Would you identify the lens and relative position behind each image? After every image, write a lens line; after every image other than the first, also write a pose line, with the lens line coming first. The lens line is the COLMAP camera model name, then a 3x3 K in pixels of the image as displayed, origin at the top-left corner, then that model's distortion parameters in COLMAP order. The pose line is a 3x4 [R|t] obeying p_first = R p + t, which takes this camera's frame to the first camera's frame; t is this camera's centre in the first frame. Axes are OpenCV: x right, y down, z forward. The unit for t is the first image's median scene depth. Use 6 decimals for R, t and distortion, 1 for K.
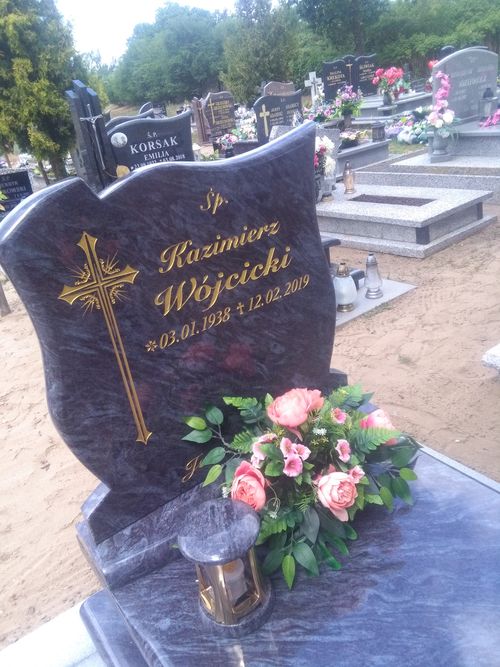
lens RADIAL K [[534.4, 0, 234.8], [0, 534.4, 335.6], [0, 0, 1]] dist [0.067598, -0.112915]
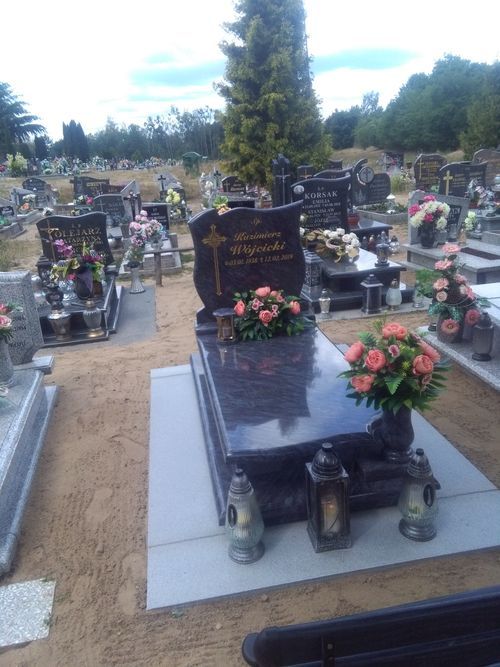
lens RADIAL K [[534.4, 0, 234.8], [0, 534.4, 335.6], [0, 0, 1]] dist [0.067598, -0.112915]
pose [[0.893322, 0.221426, -0.391083, 0.338584], [-0.244842, 0.969508, -0.010352, 0.126492], [0.376866, 0.105001, 0.920297, -0.511497]]
